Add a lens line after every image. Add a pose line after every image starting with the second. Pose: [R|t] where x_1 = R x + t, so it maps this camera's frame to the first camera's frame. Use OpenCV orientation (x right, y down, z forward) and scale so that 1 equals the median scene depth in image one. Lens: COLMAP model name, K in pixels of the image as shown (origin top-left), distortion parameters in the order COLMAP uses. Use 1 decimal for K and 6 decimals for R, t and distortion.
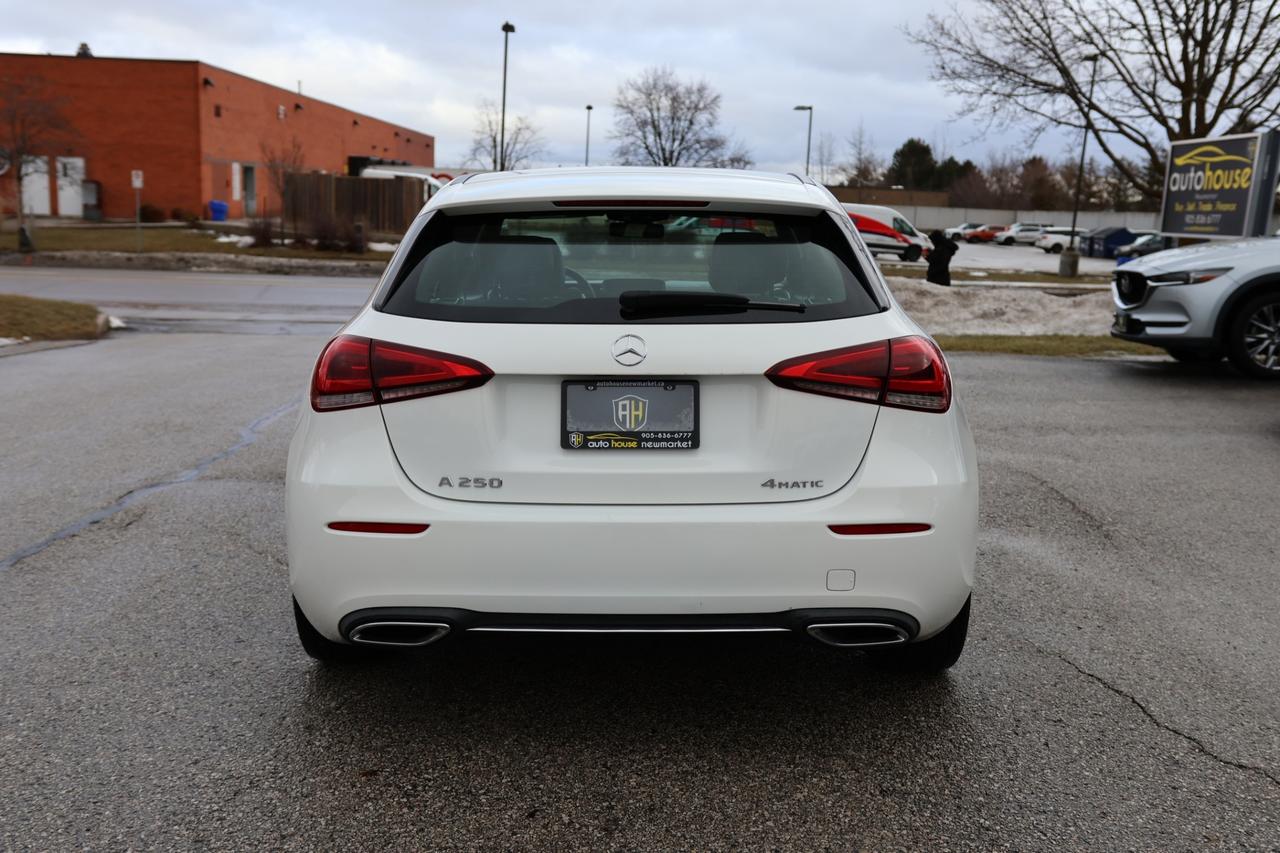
lens RADIAL K [[1284.3, 0, 640.0], [0, 1284.3, 426.5], [0, 0, 1]] dist [-0.043293, 0.103042]
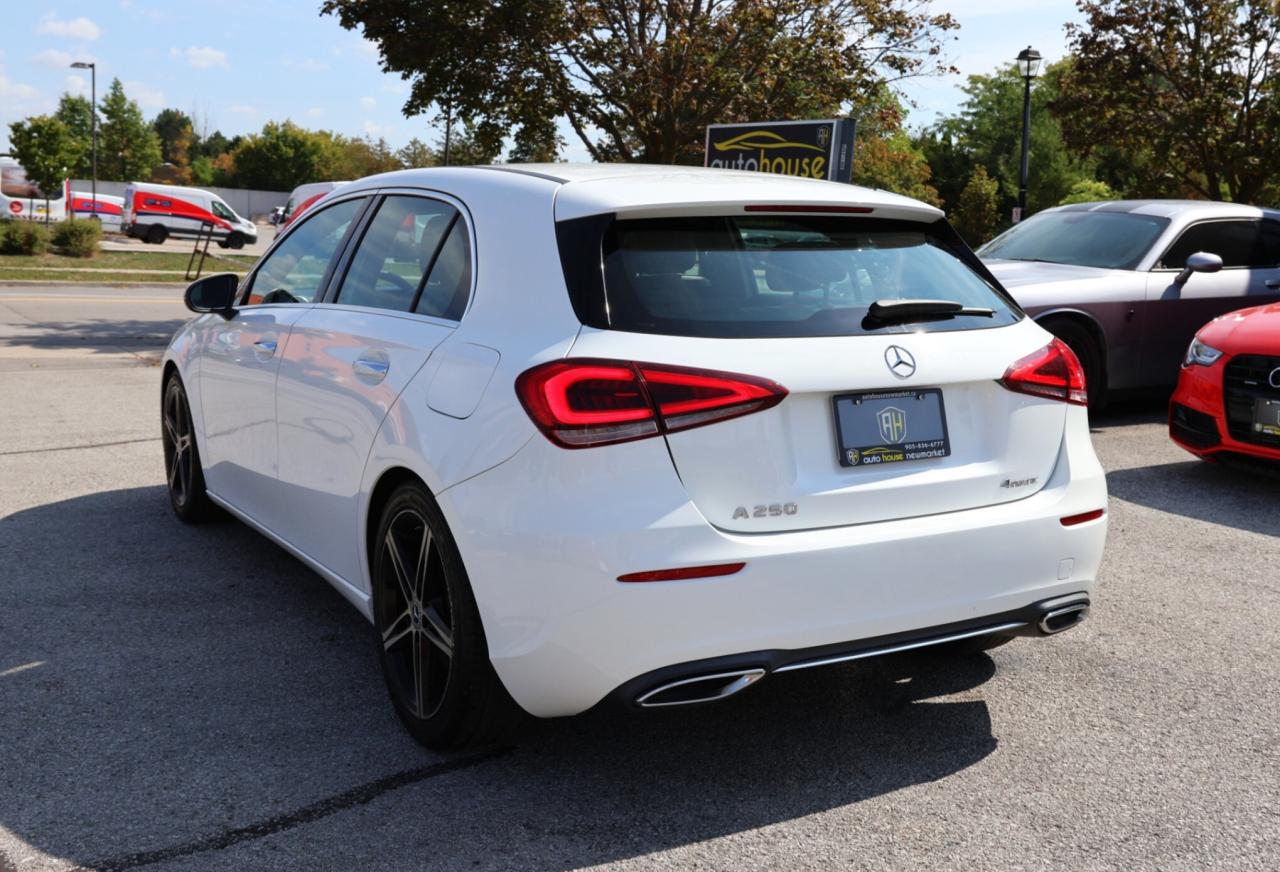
lens RADIAL K [[1419.0, 0, 640.0], [0, 1419.0, 436.0], [0, 0, 1]] dist [-0.118893, 0.286056]
pose [[0.863561, -0.070682, 0.499267, -0.328880], [0.068782, 0.997384, 0.022232, -0.018185], [-0.499532, 0.015142, 0.866163, 0.077321]]
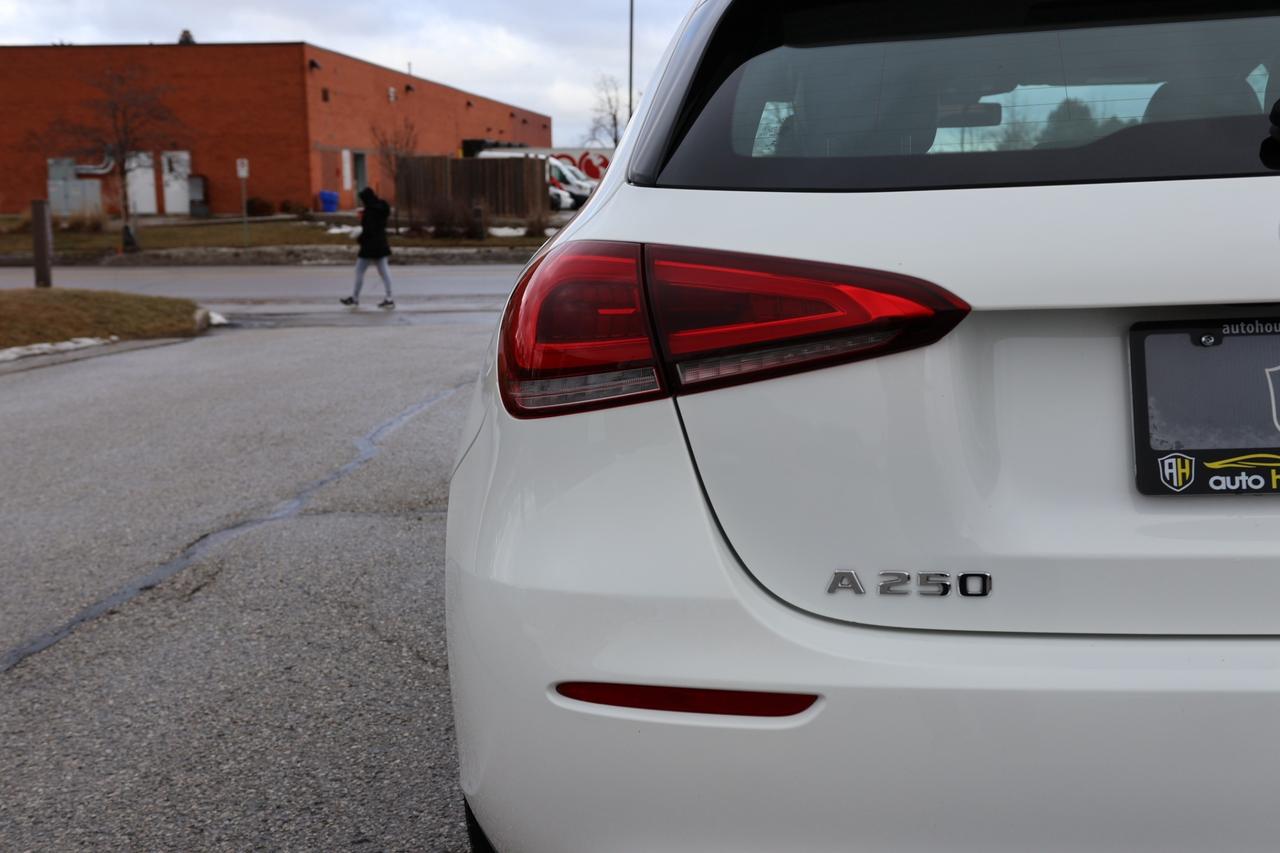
lens RADIAL K [[1347.0, 0, 640.0], [0, 1347.0, 426.5], [0, 0, 1]] dist [-0.017658, 0.034006]
pose [[0.994985, -0.026544, -0.096439, -0.080514], [0.026965, 0.999632, 0.003070, -0.004294], [0.096321, -0.005655, 0.995334, 0.264462]]
